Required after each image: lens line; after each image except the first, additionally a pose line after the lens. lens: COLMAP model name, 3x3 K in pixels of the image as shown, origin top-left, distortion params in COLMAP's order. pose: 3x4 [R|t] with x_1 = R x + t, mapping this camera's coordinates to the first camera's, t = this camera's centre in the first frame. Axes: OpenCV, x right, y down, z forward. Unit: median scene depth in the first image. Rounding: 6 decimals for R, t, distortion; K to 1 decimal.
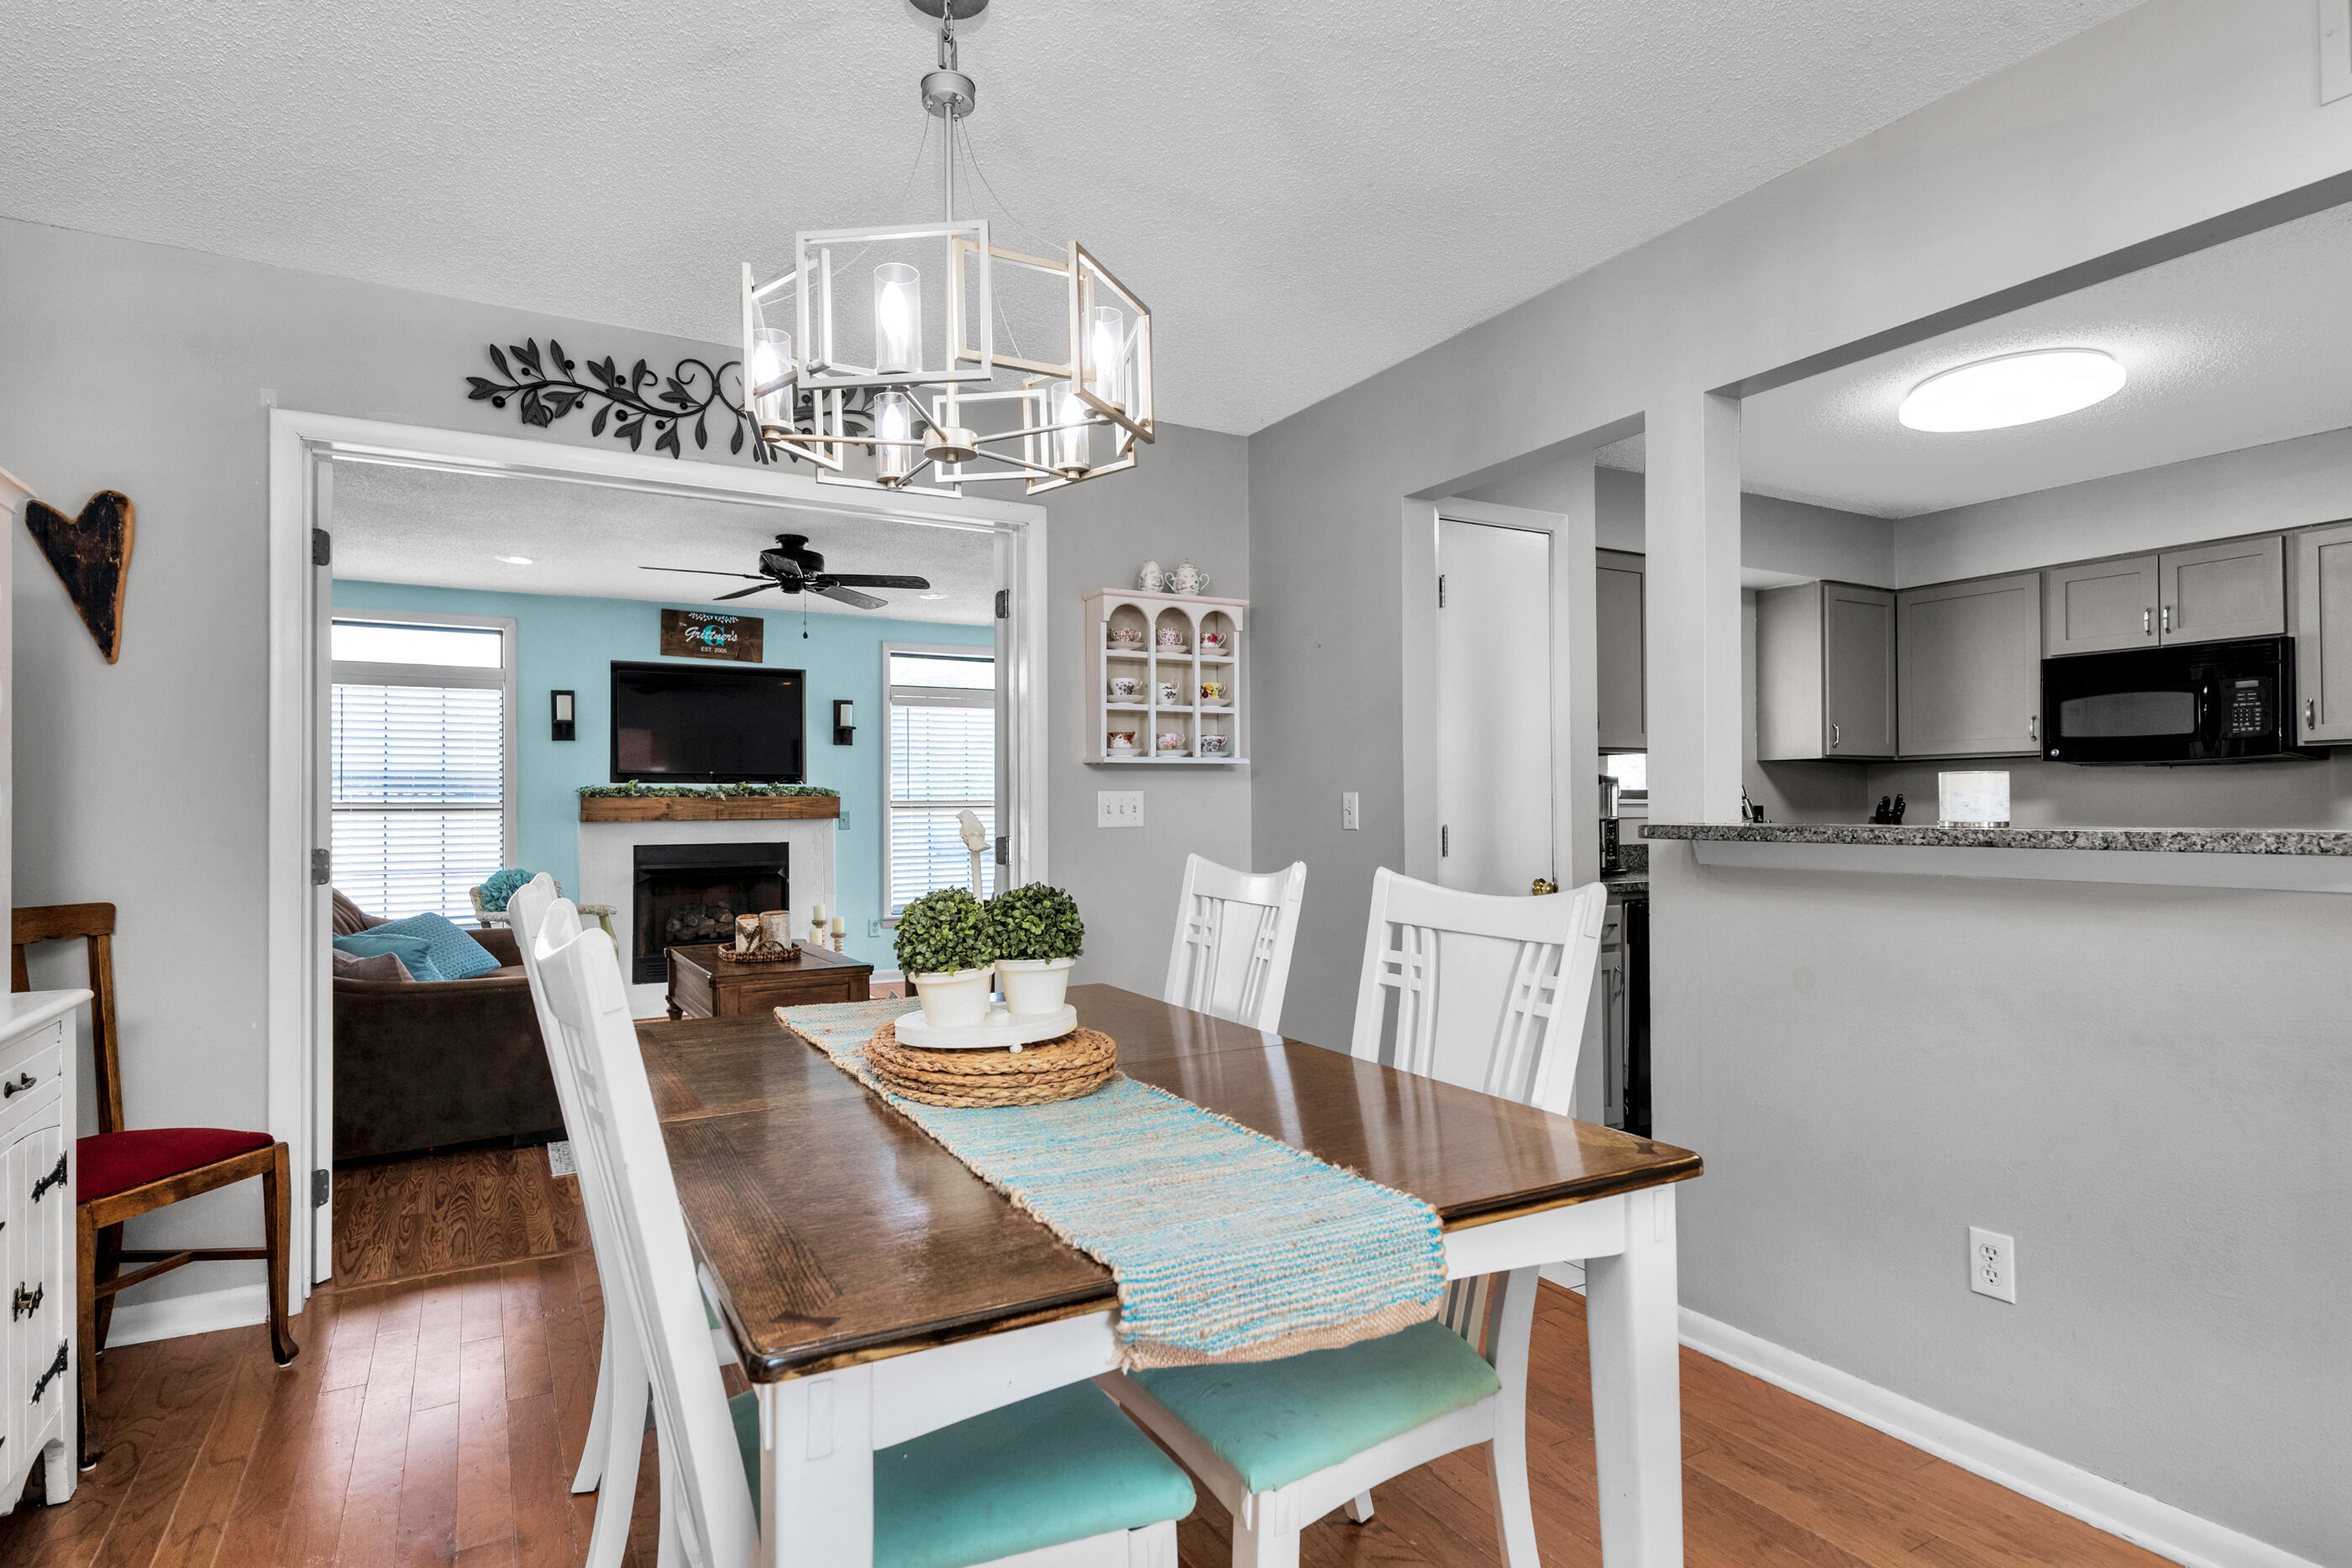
lens RADIAL K [[1198.8, 0, 1152.0], [0, 1198.8, 794.5], [0, 0, 1]] dist [-0.013516, 0.000050]
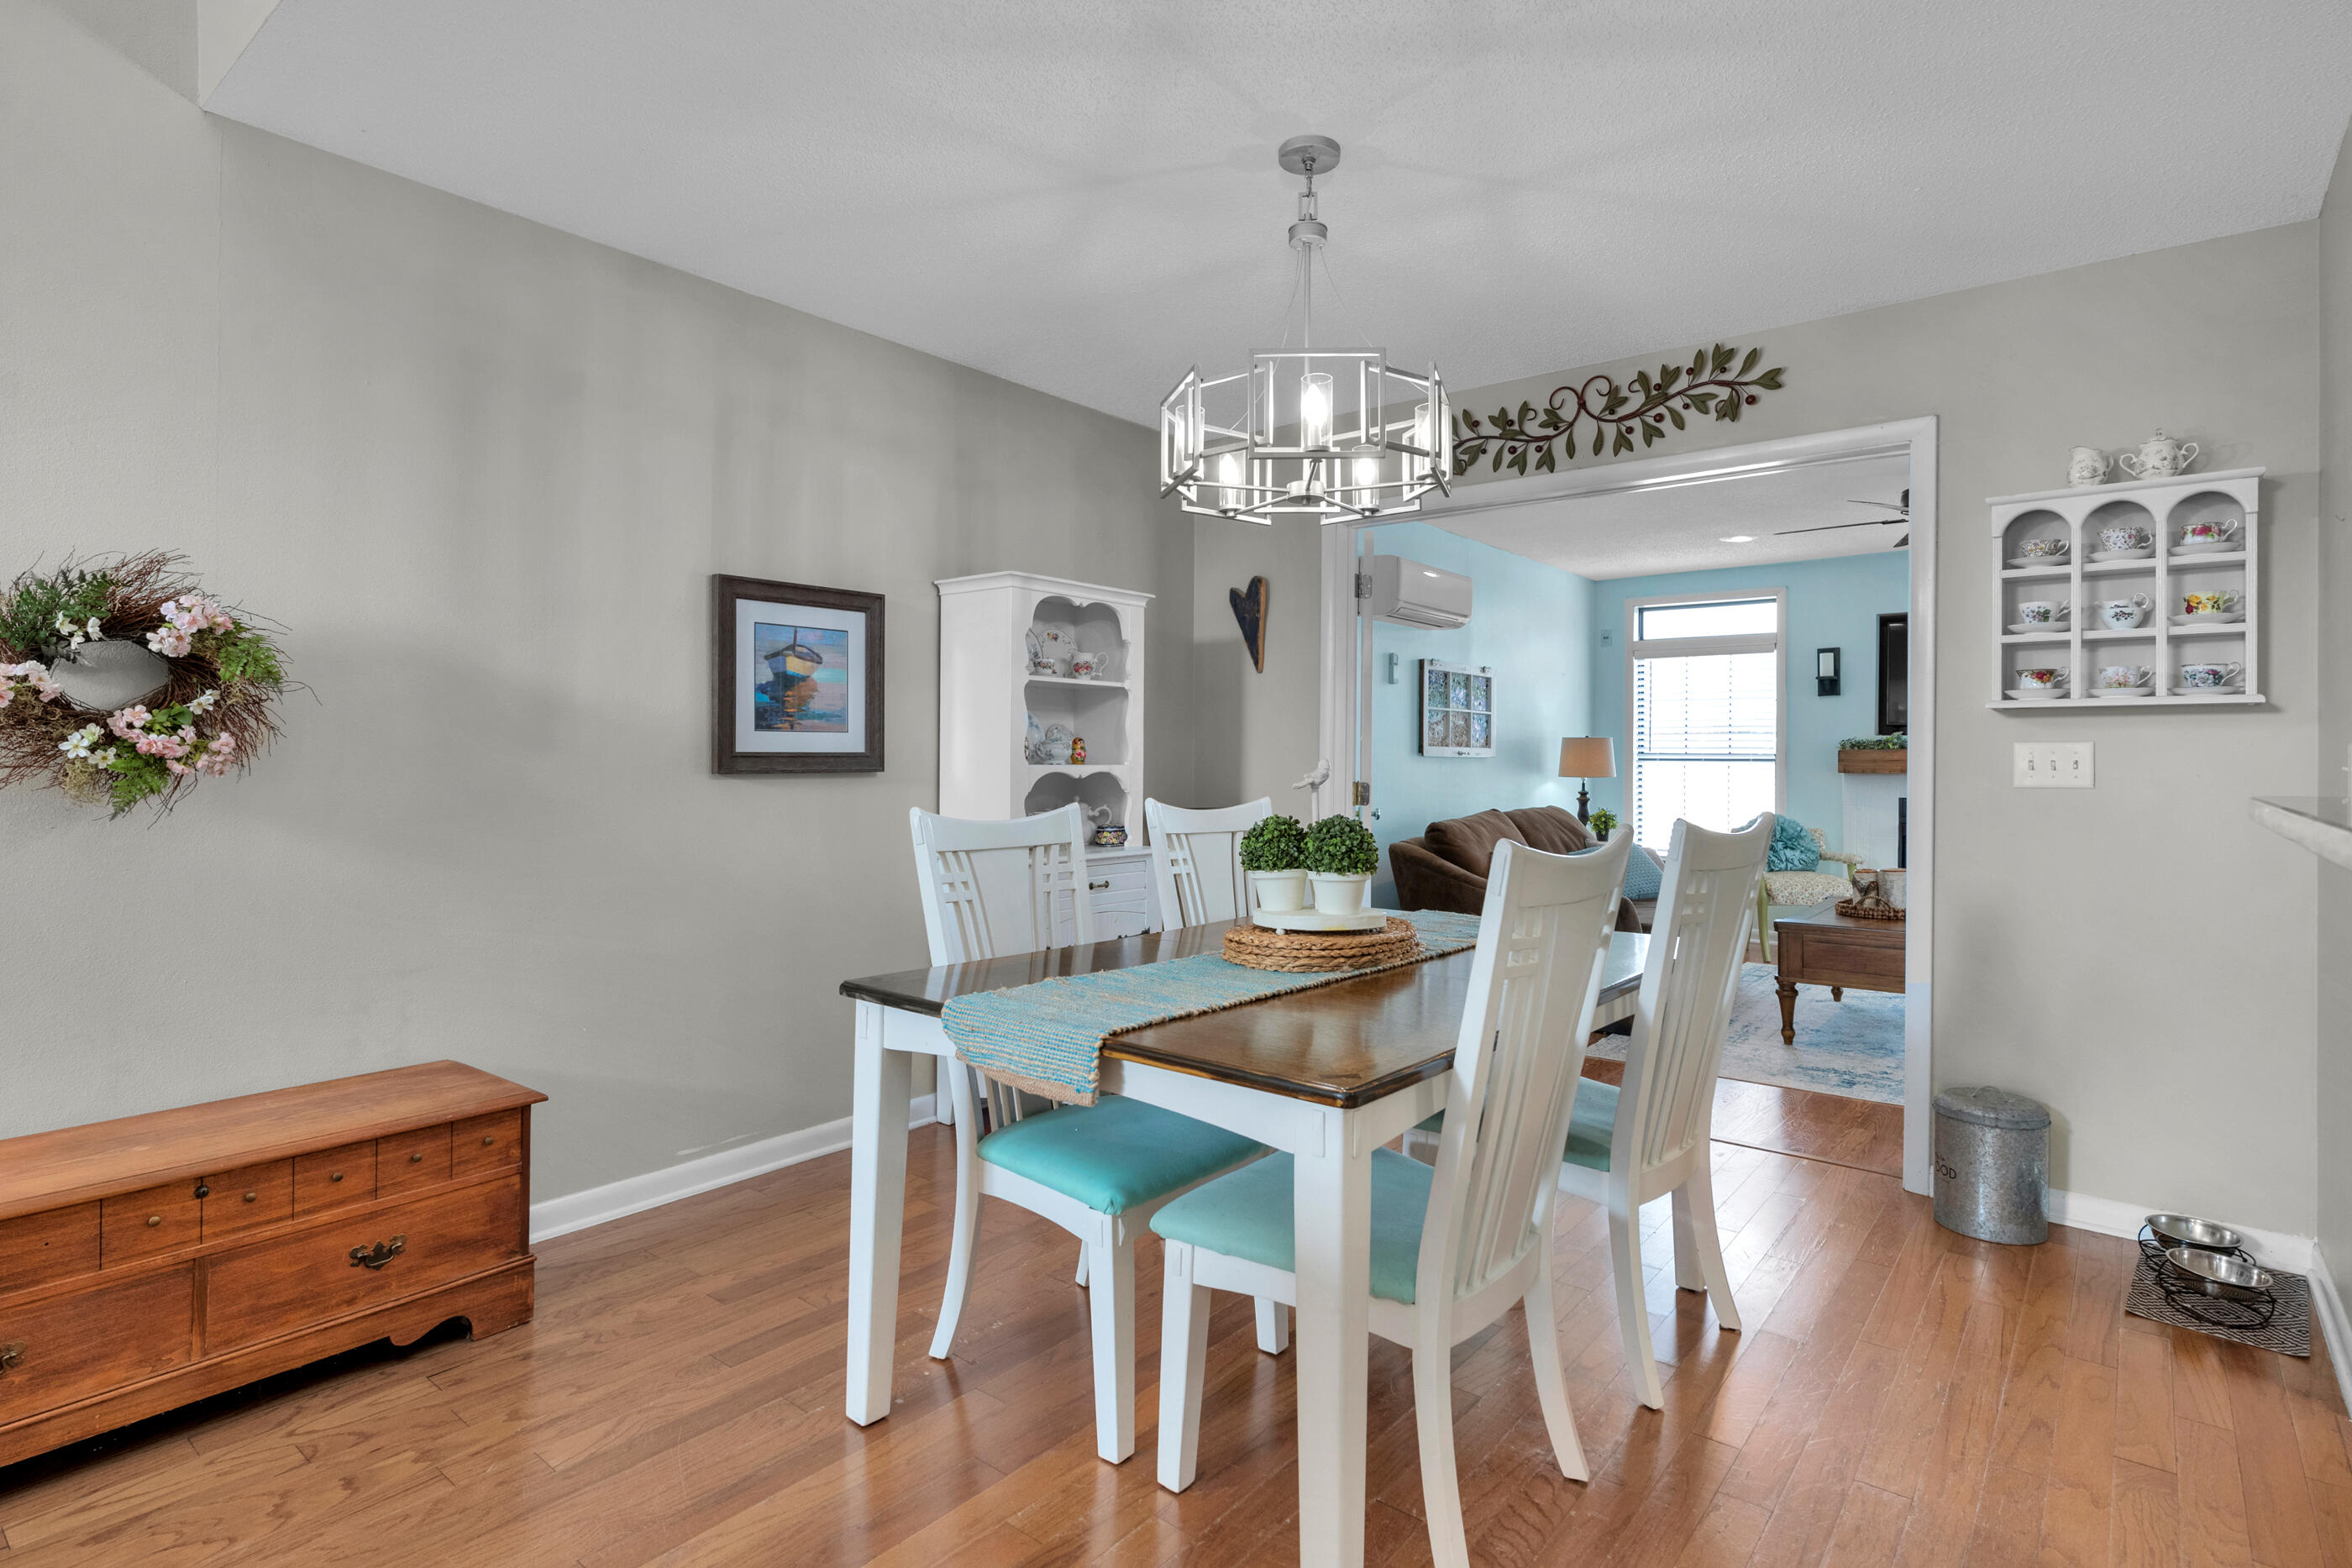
lens RADIAL K [[1192.2, 0, 1207.8], [0, 1192.2, 756.9], [0, 0, 1]] dist [-0.000625, 0.000320]
pose [[0.381987, 0.005885, -0.924149, 0.339658], [0.002362, 0.999970, 0.007344, -0.000286], [0.924165, -0.004988, 0.381962, 0.118890]]
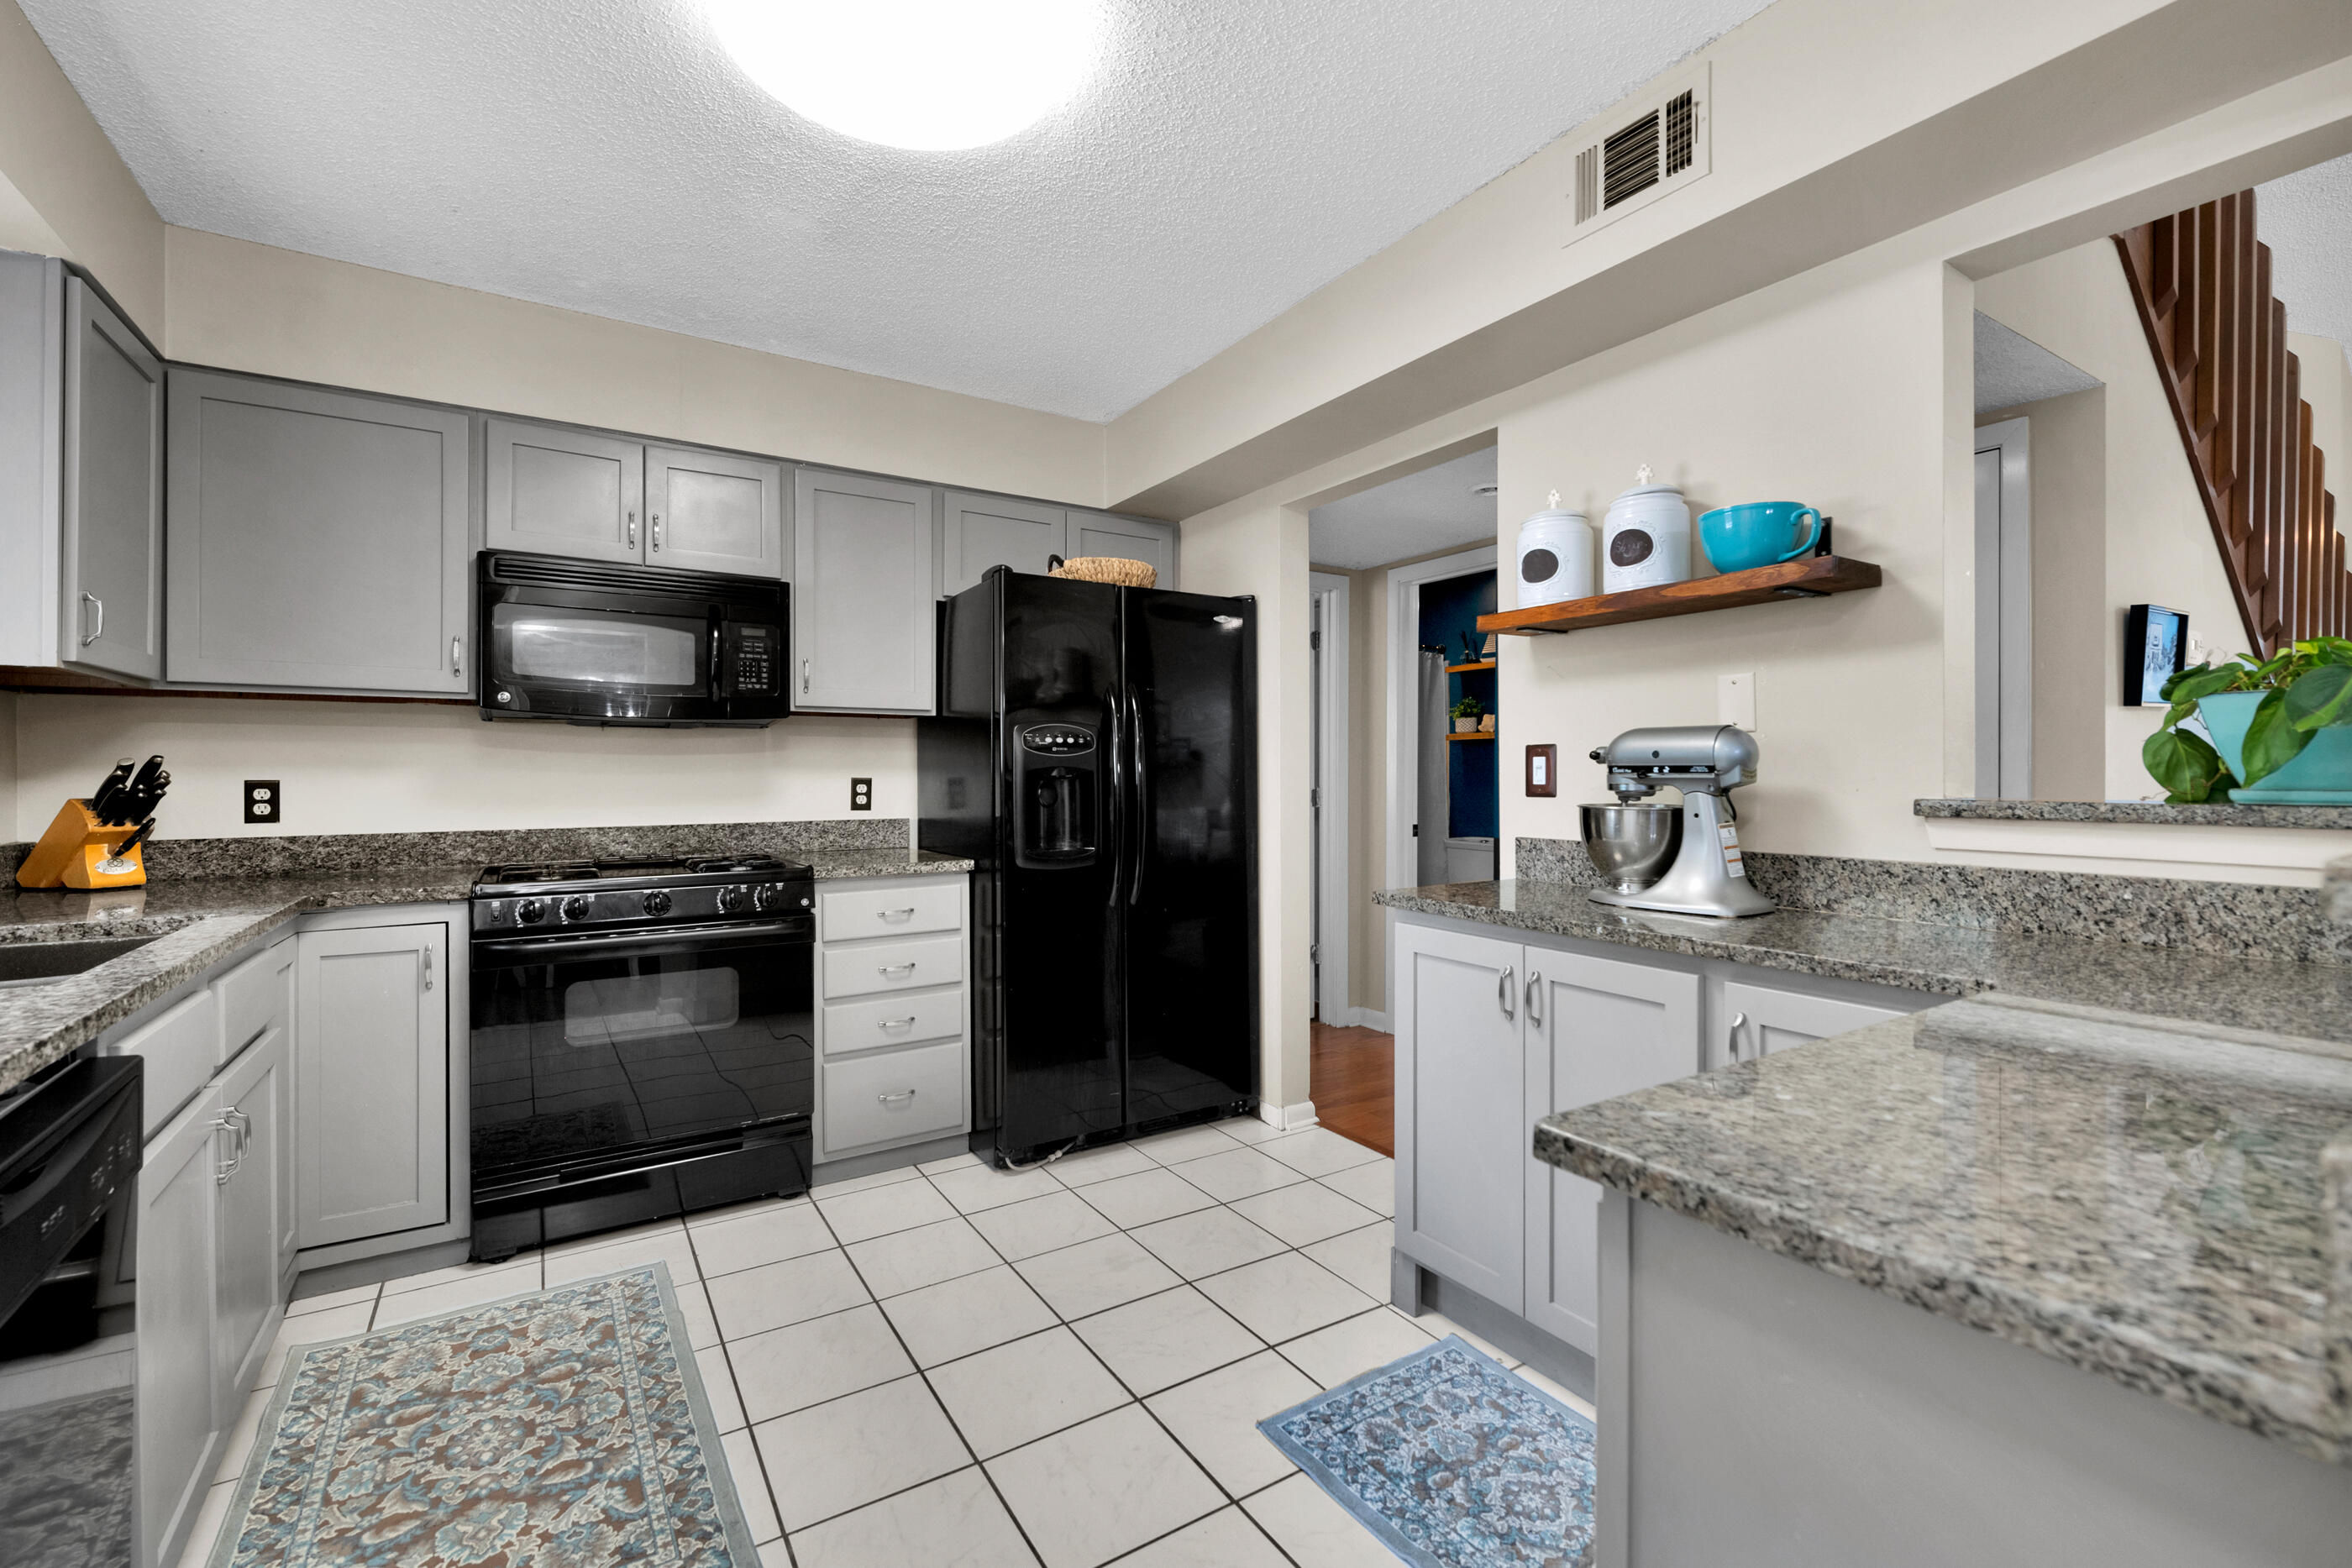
lens RADIAL K [[998.8, 0, 1186.5], [0, 998.8, 776.8], [0, 0, 1]] dist [0.019054, -0.007484]
pose [[-0.069180, 0.003143, 0.997599, 0.158421], [-0.011492, 0.999926, -0.003948, 0.005917], [-0.997538, -0.011737, -0.069138, 0.590118]]
